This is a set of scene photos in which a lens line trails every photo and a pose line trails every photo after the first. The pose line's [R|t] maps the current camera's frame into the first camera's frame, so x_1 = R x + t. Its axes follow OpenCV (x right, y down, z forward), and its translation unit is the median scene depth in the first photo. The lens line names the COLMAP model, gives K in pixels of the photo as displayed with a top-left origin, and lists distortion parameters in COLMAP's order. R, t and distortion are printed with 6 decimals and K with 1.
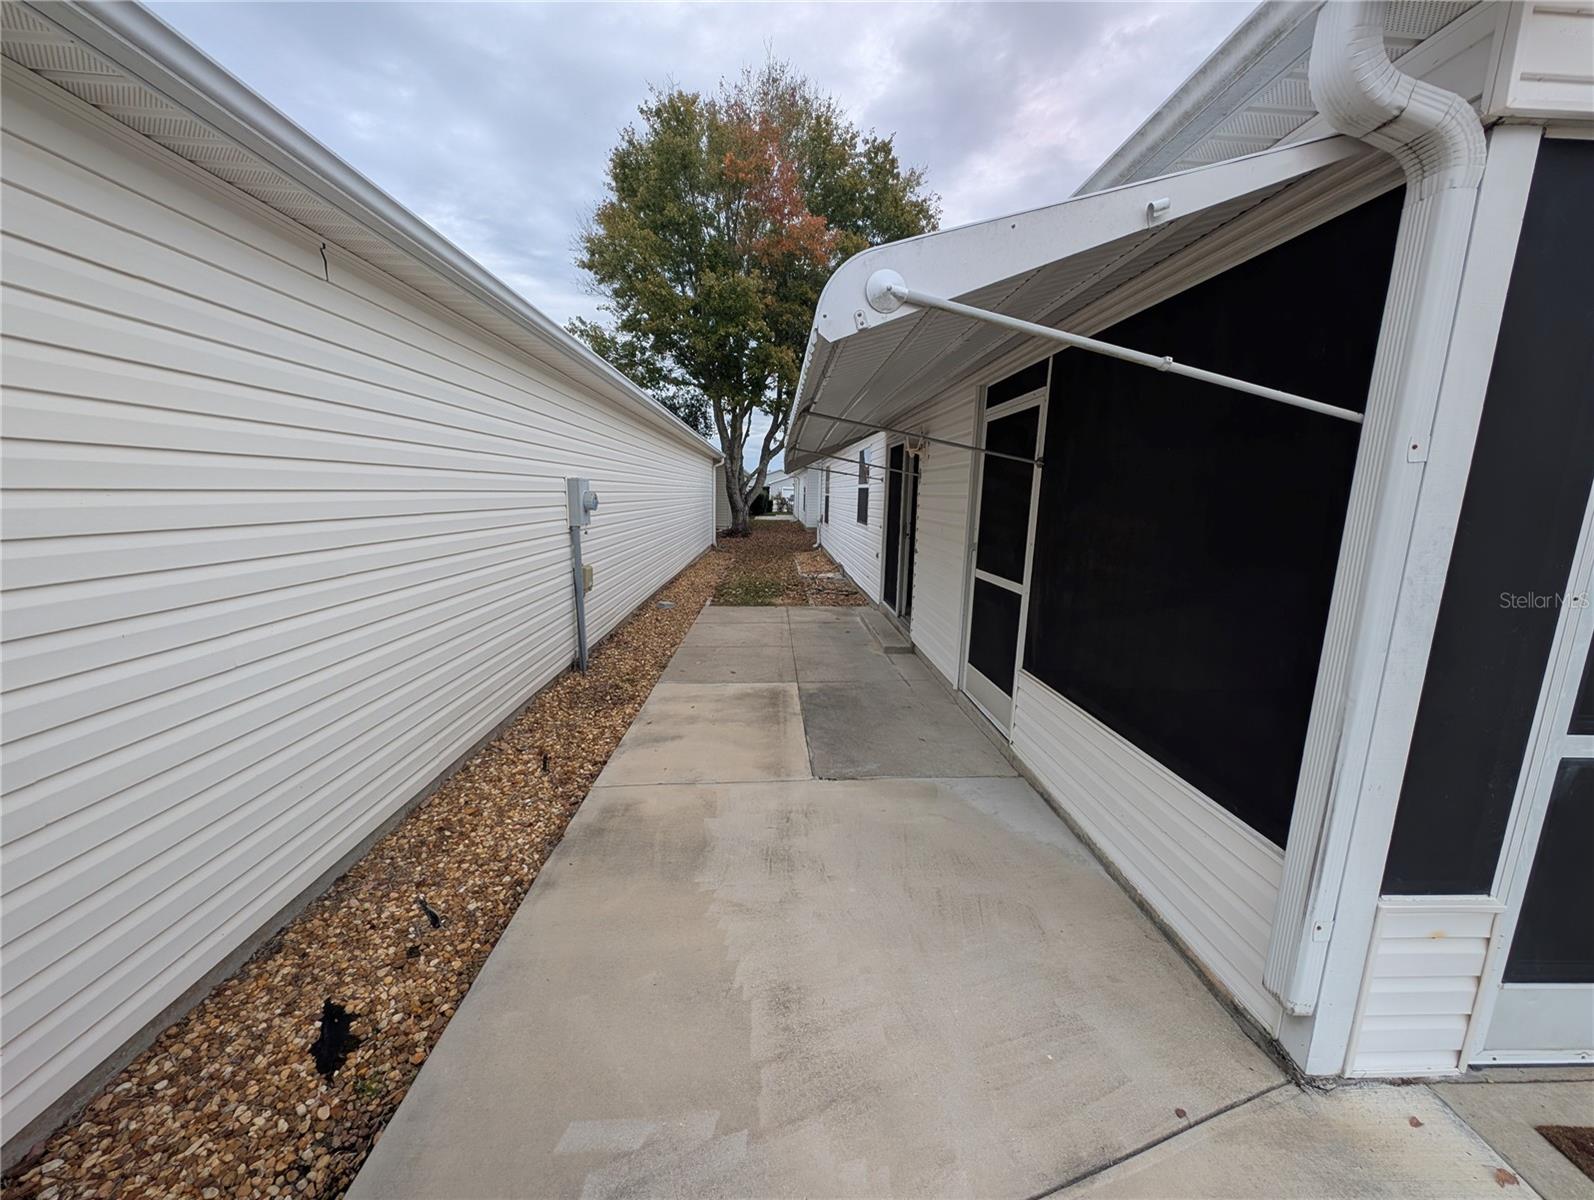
lens RADIAL K [[600.7, 0, 793.9], [0, 600.7, 602.8], [0, 0, 1]] dist [0.000701, -0.000922]
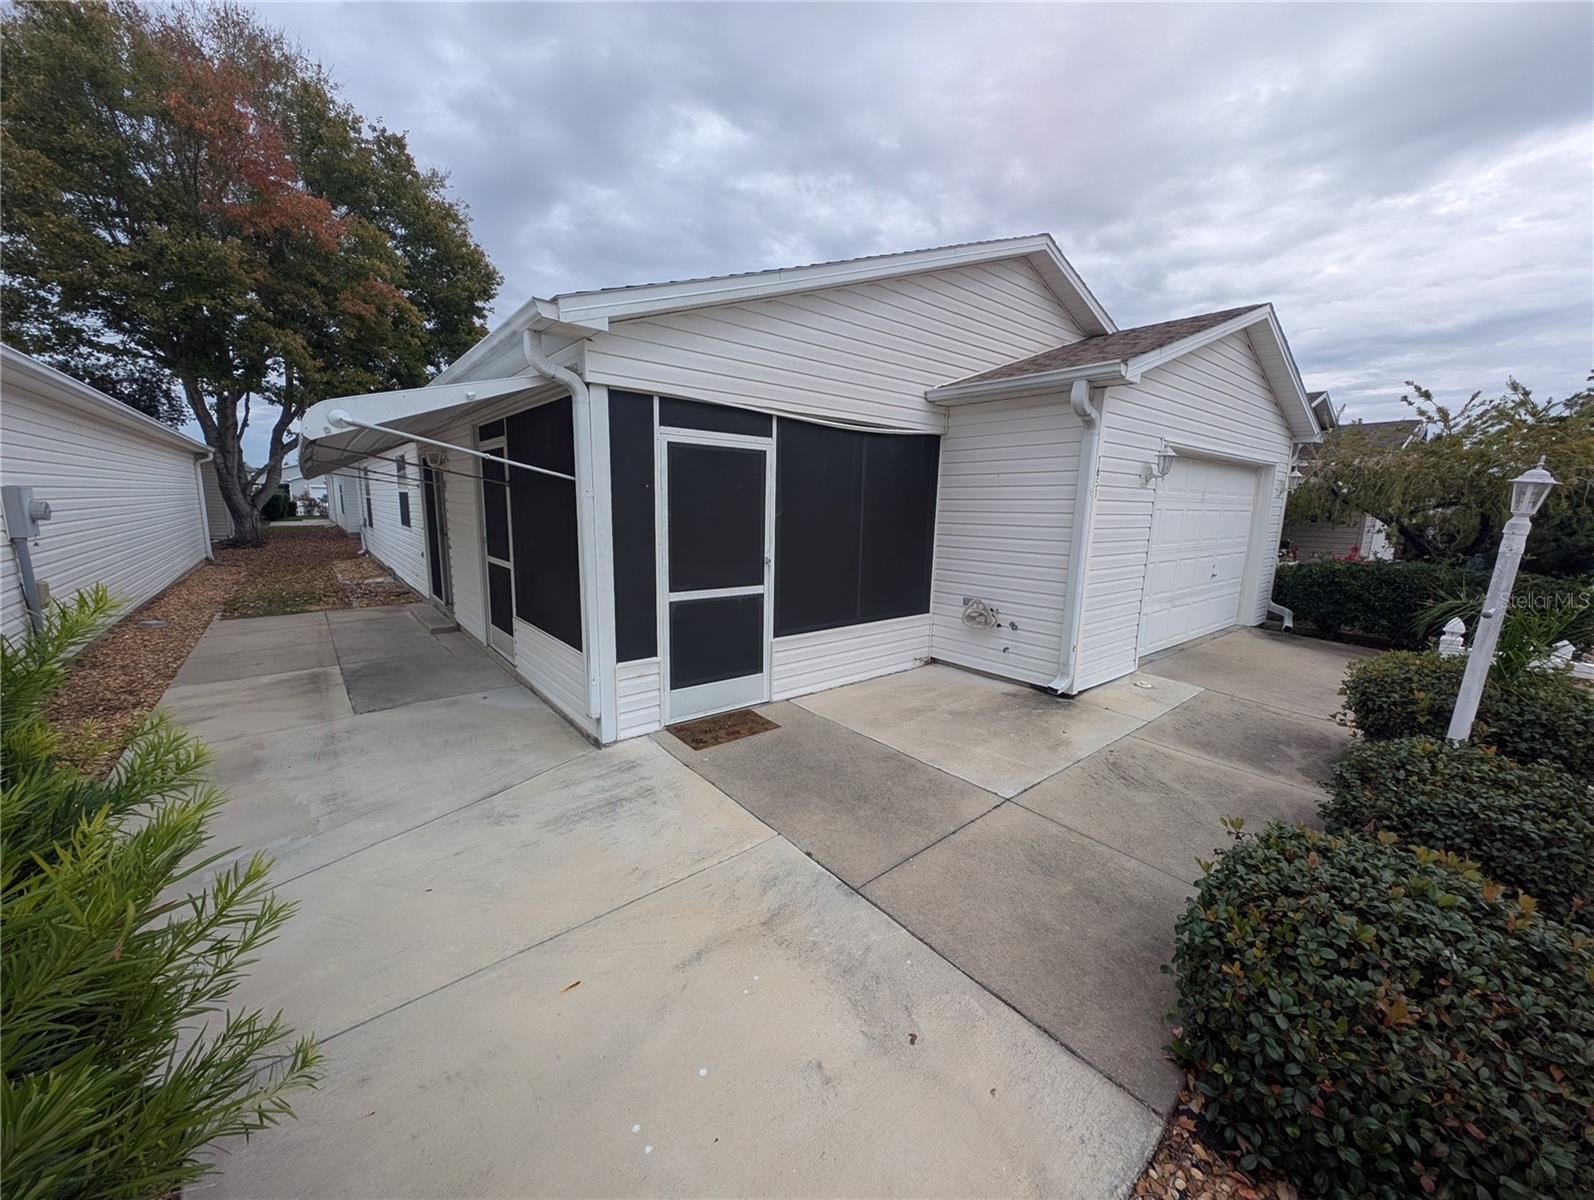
lens RADIAL K [[600.7, 0, 798.9], [0, 600.7, 597.4], [0, 0, 1]] dist [0.000701, -0.000922]
pose [[0.793019, -0.101795, 0.600632, 0.011040], [0.106289, 0.993938, 0.028119, 0.028414], [-0.599853, 0.041541, 0.799031, -0.198563]]
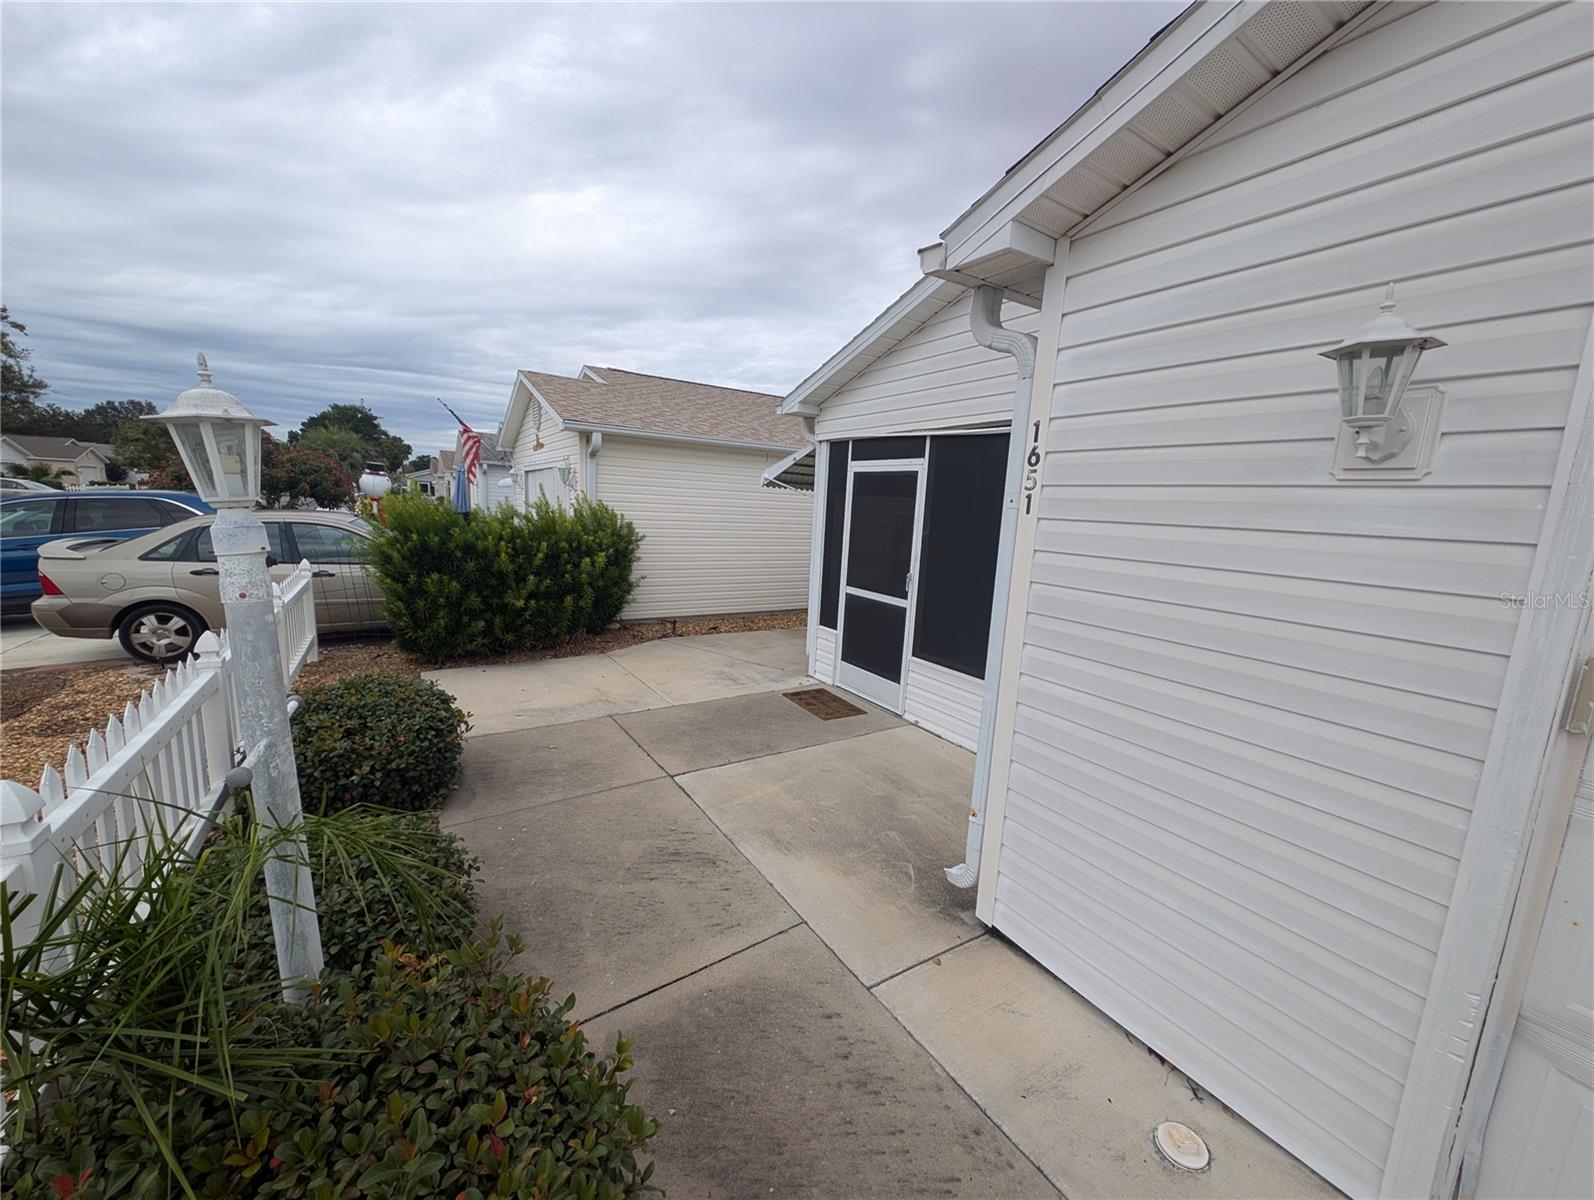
lens RADIAL K [[600.7, 0, 780.9], [0, 600.7, 600.4], [0, 0, 1]] dist [0.000701, -0.000922]
pose [[0.497824, 0.141529, -0.855652, 0.532836], [-0.194789, 0.979635, 0.048707, 0.025875], [0.845120, 0.142424, 0.515254, -0.152894]]
